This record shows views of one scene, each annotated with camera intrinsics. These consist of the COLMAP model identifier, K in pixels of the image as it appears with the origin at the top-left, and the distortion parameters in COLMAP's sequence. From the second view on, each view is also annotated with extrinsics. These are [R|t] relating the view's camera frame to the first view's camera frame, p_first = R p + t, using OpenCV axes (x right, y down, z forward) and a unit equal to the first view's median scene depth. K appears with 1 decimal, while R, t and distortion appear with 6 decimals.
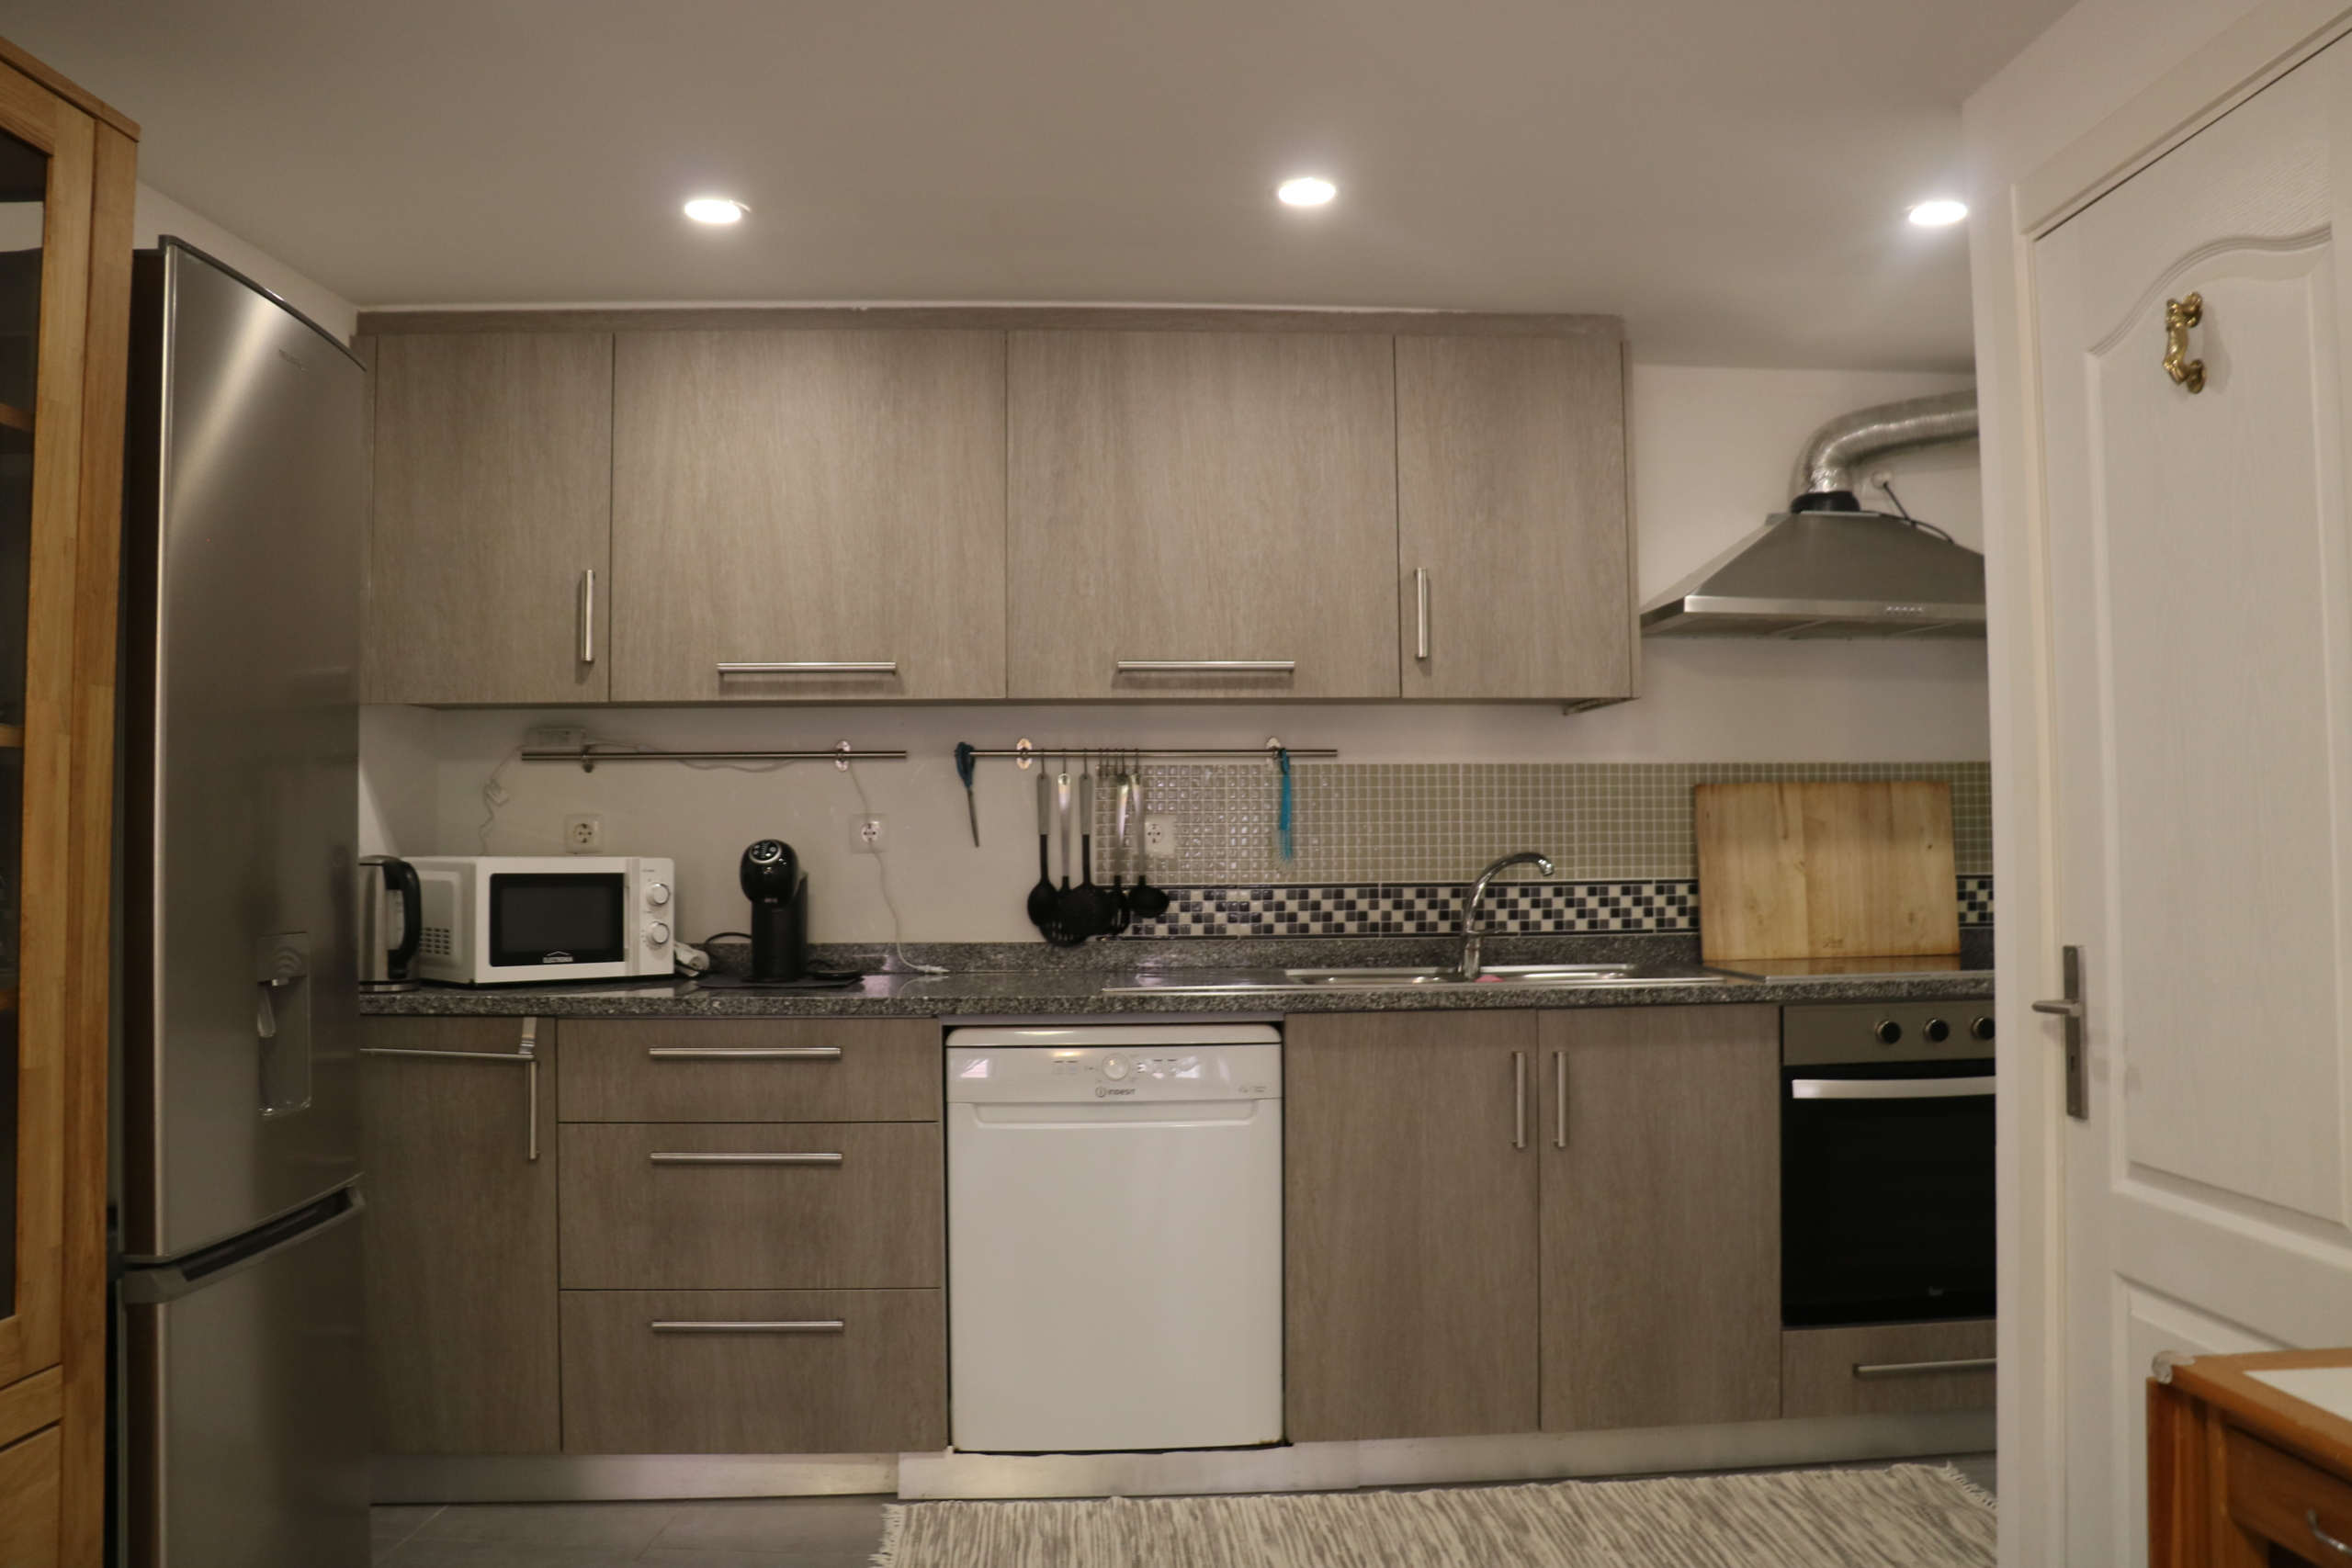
lens RADIAL K [[1873.0, 0, 1177.4], [0, 1873.0, 749.9], [0, 0, 1]] dist [-0.198948, 0.178429]
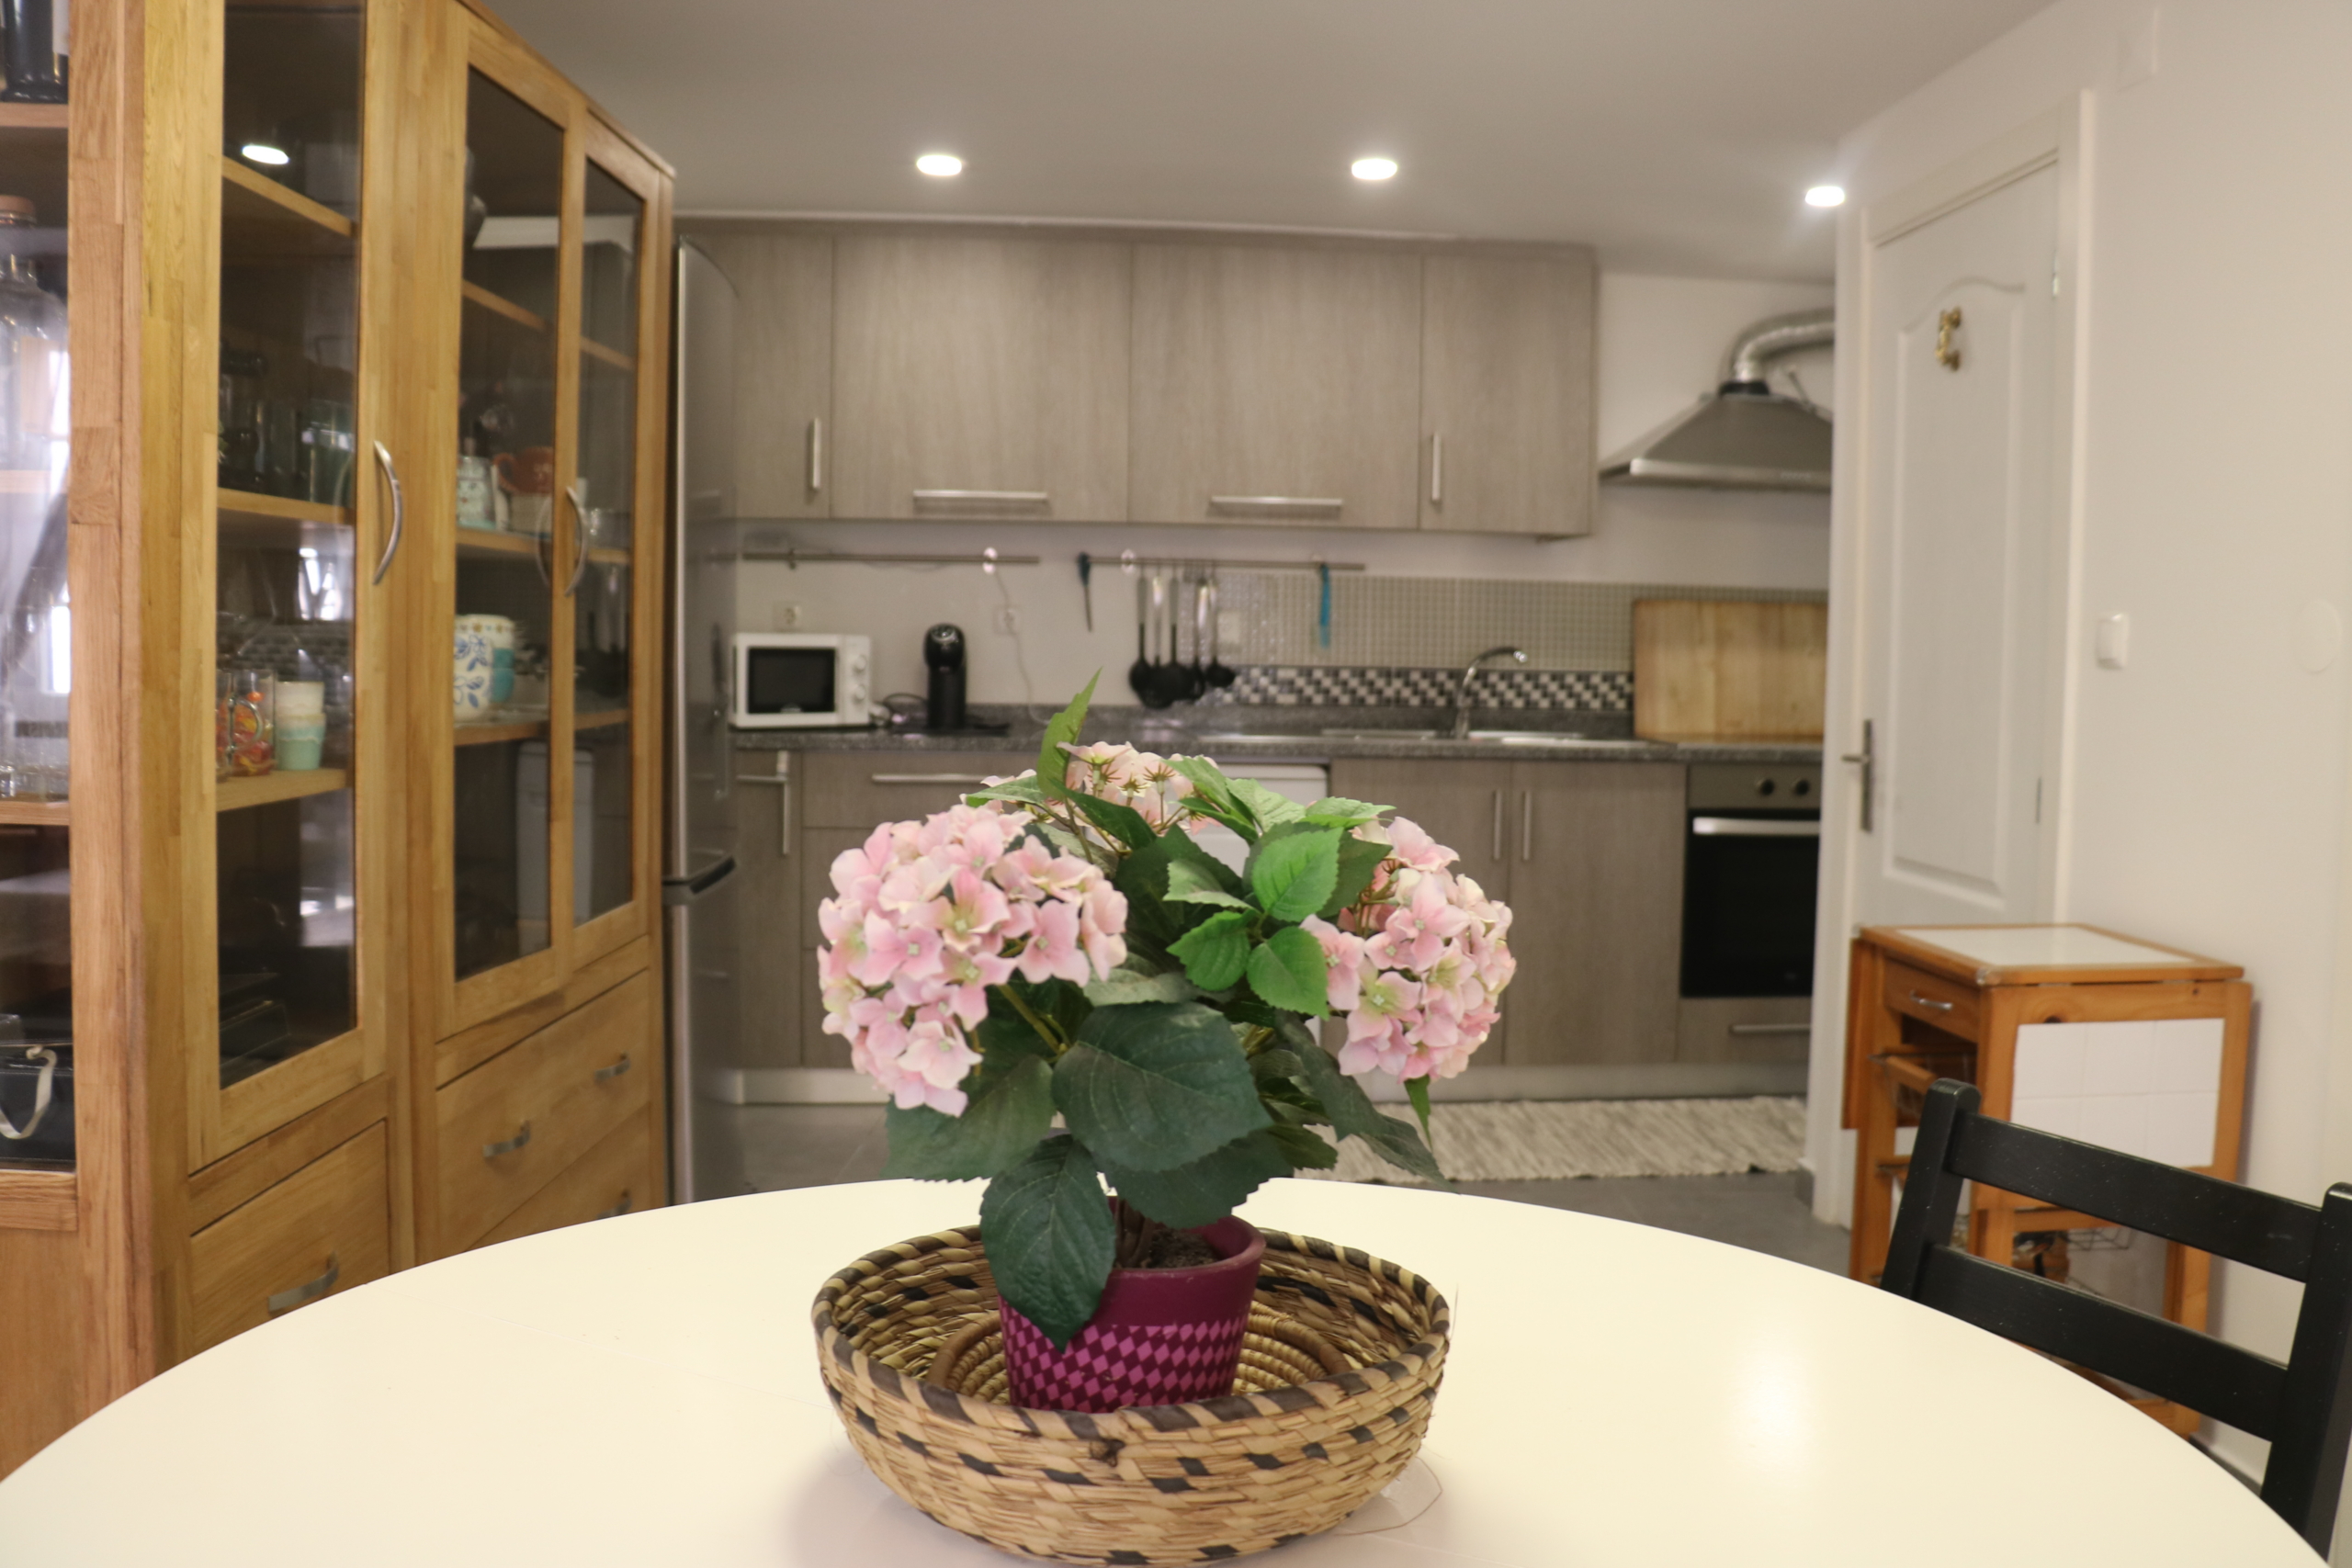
lens RADIAL K [[1873.0, 0, 1177.4], [0, 1873.0, 749.9], [0, 0, 1]] dist [-0.198948, 0.178429]
pose [[0.999365, 0.022594, 0.027538, -0.085601], [-0.025546, 0.993374, 0.112052, -0.015704], [-0.024824, -0.112685, 0.993321, -0.338884]]
